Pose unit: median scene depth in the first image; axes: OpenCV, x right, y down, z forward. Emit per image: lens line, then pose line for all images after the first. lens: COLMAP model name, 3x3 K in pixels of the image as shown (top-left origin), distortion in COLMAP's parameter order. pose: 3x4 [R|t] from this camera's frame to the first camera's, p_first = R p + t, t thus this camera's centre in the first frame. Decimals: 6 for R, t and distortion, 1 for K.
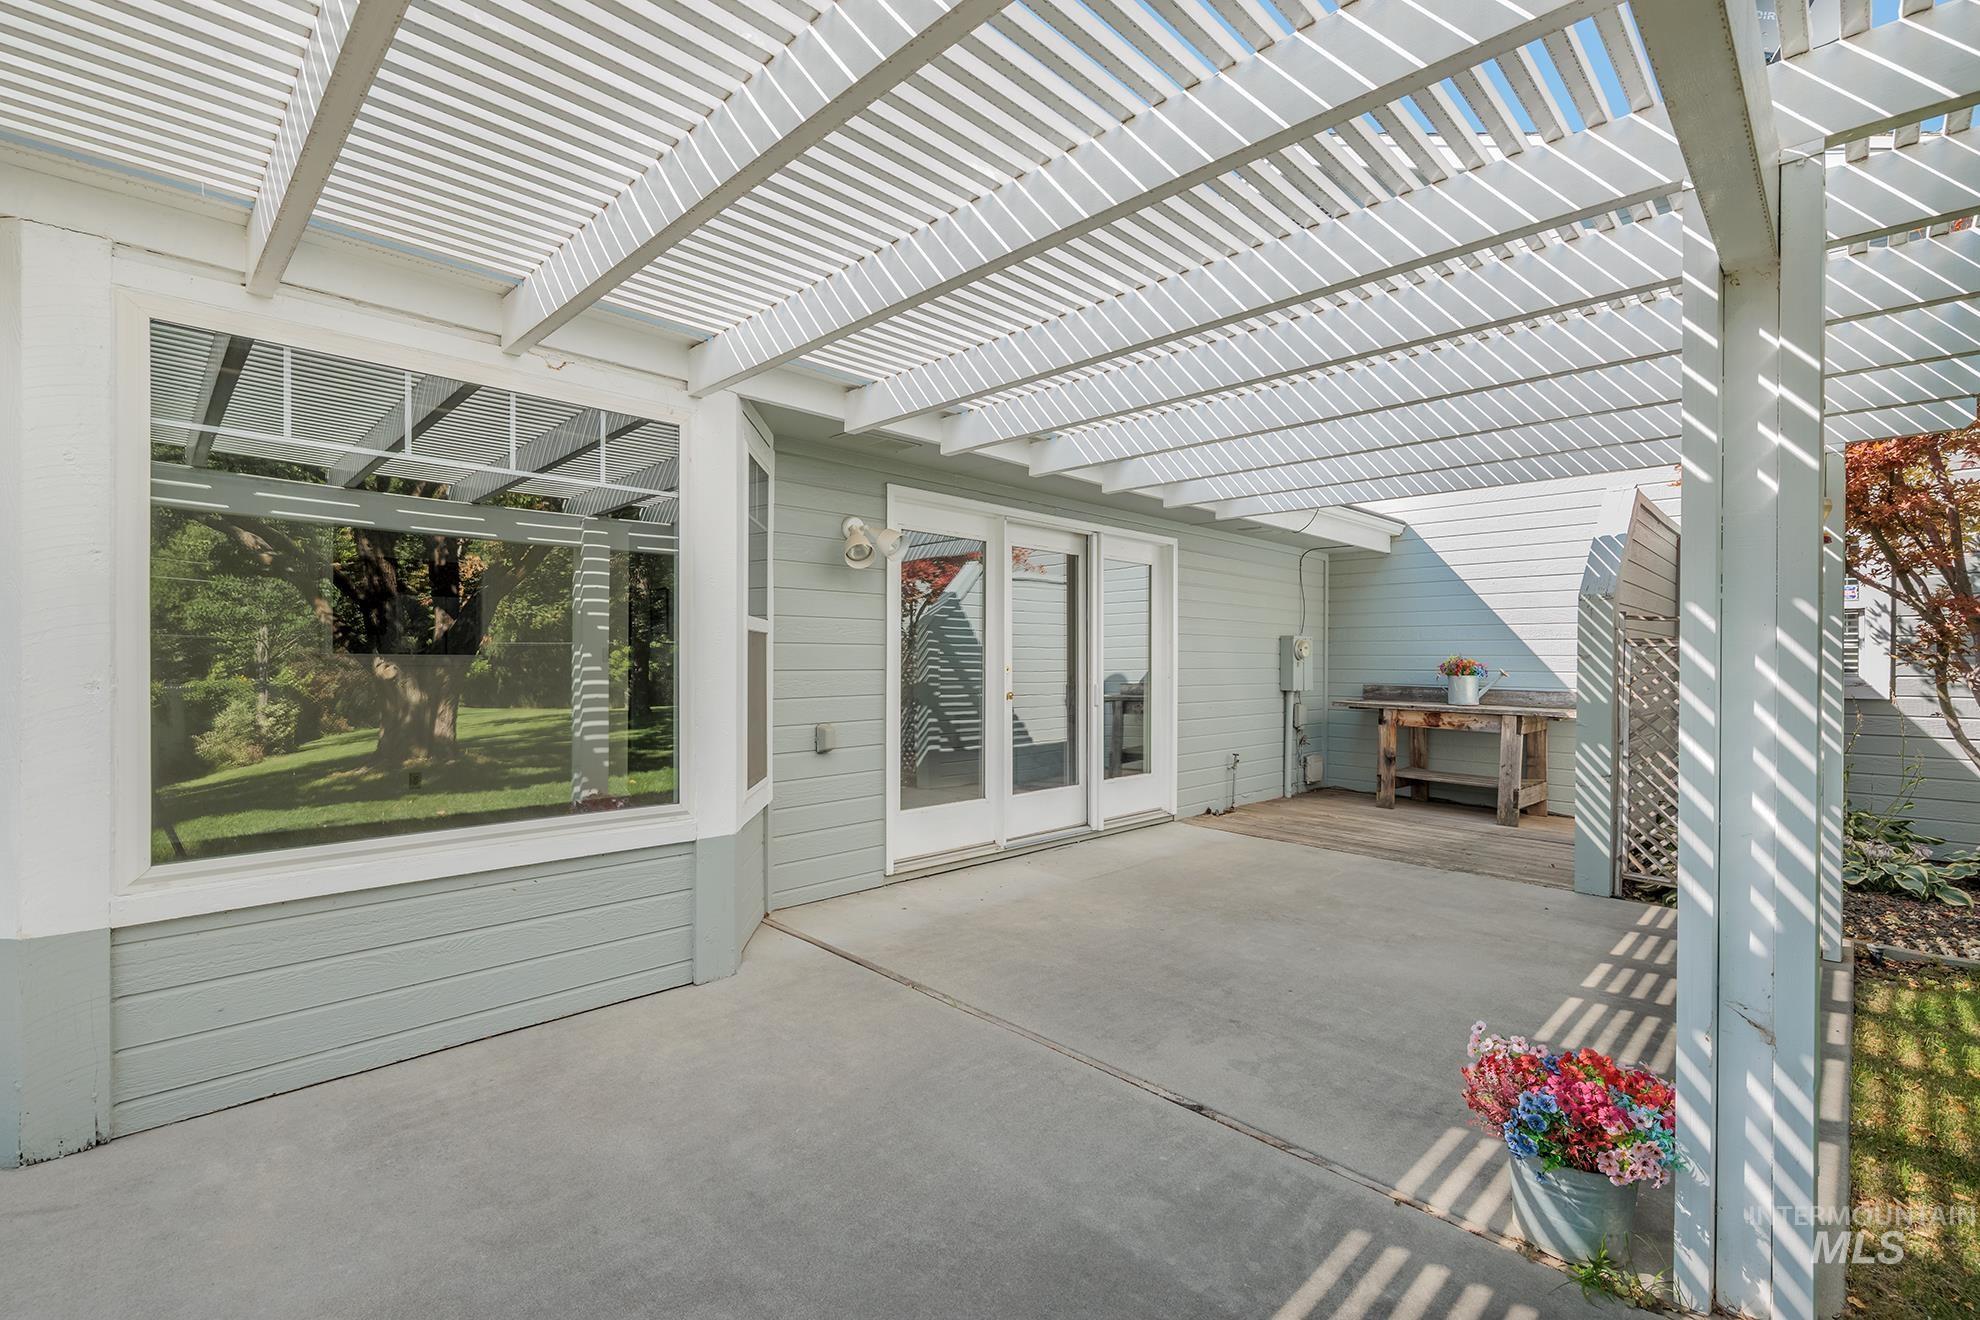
lens RADIAL K [[901.6, 0, 998.8], [0, 901.6, 664.9], [0, 0, 1]] dist [-0.002161, 0.000397]
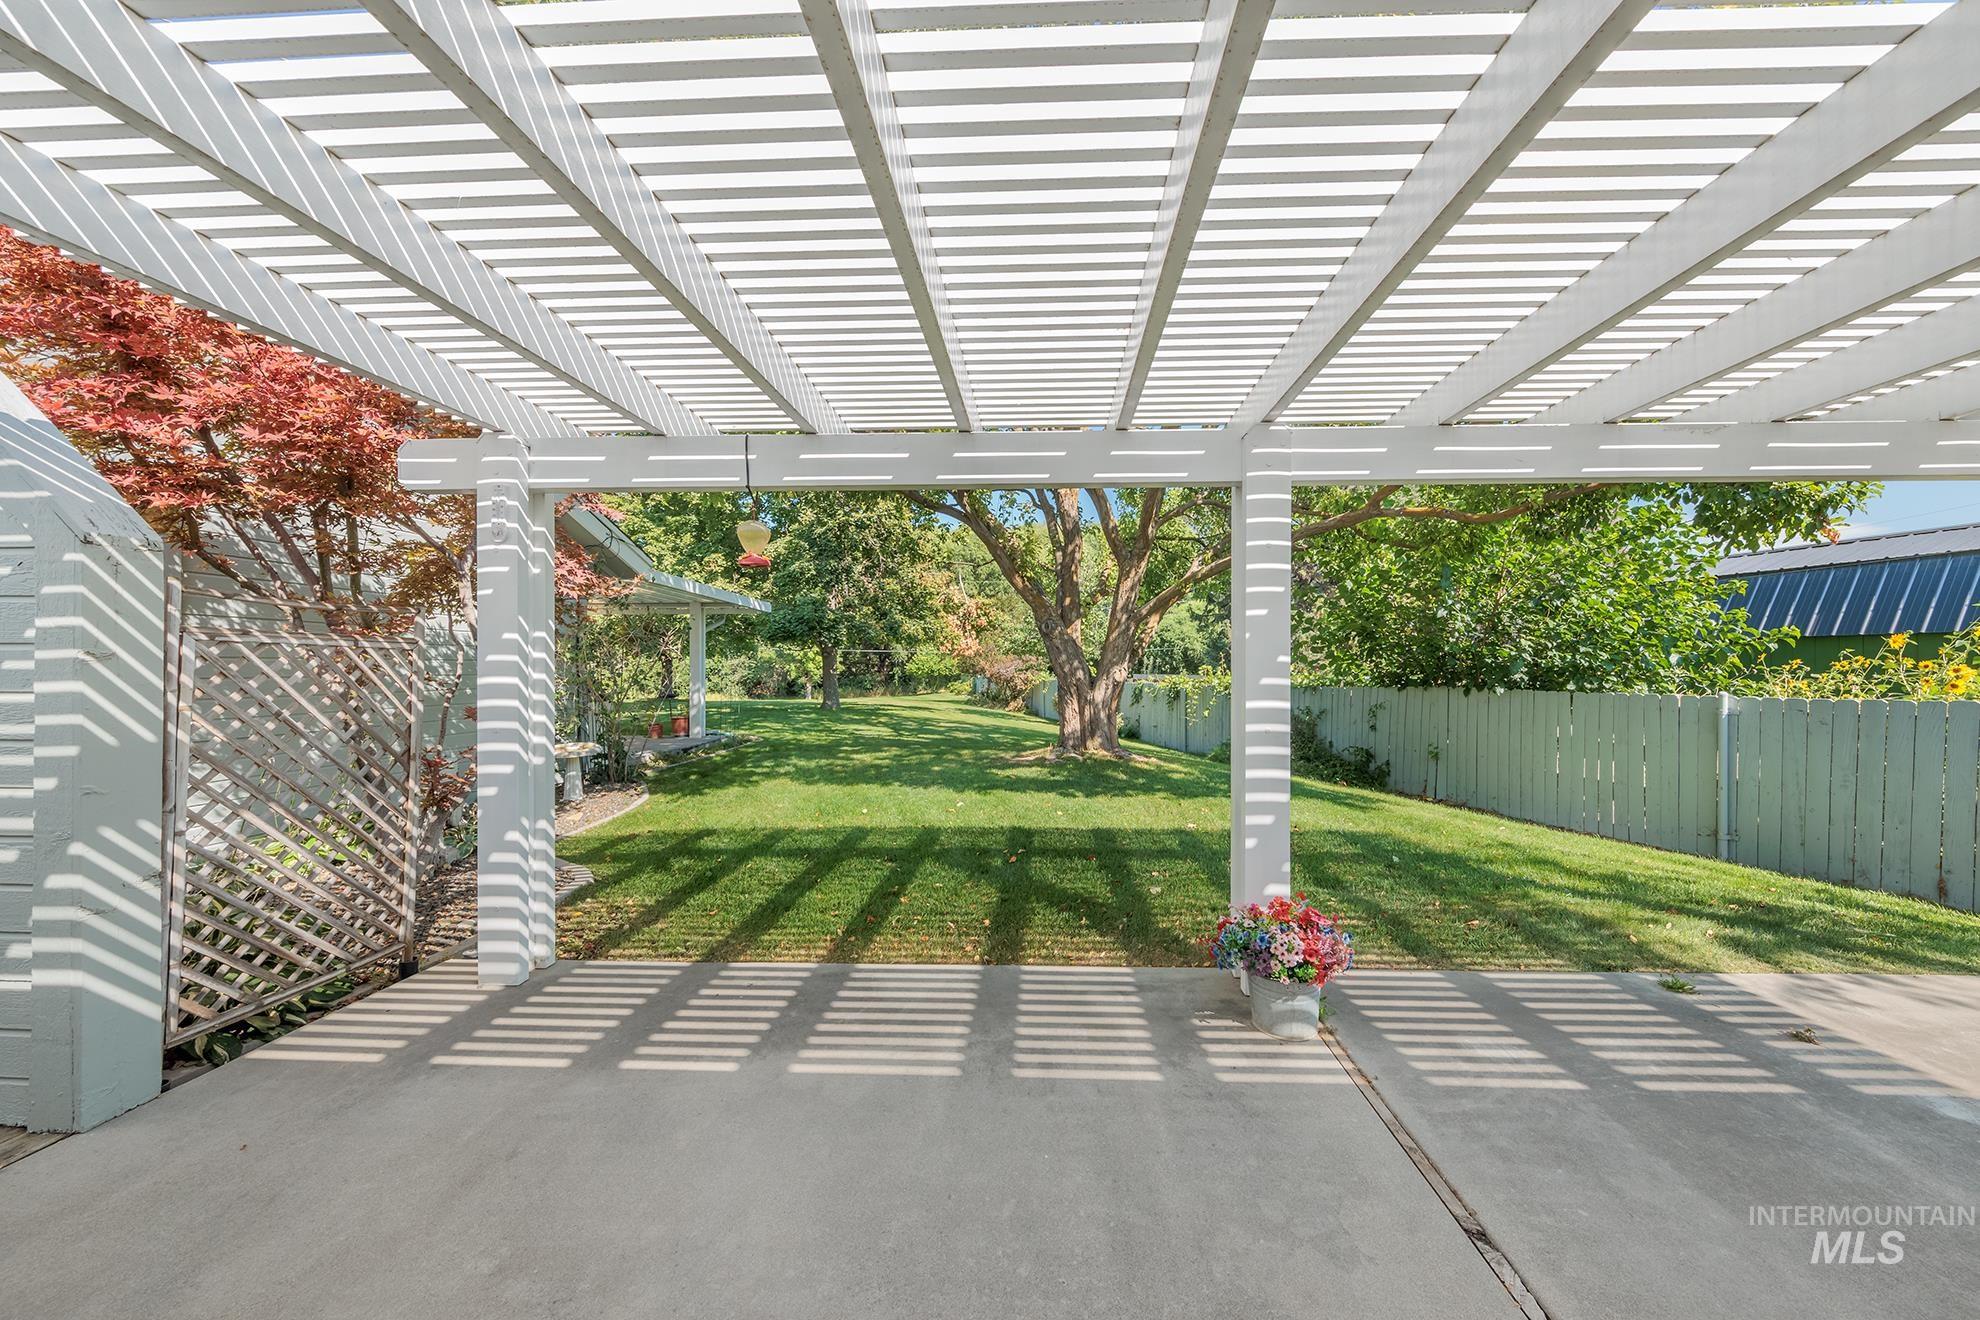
lens RADIAL K [[634.0, 0, 1021.4], [0, 634.0, 660.7], [0, 0, 1]] dist [-0.002372, -0.001178]
pose [[-0.668075, -0.004370, 0.744081, 0.048868], [-0.005643, 0.999984, 0.000806, -0.011667], [-0.744073, -0.003660, -0.668089, 1.044582]]
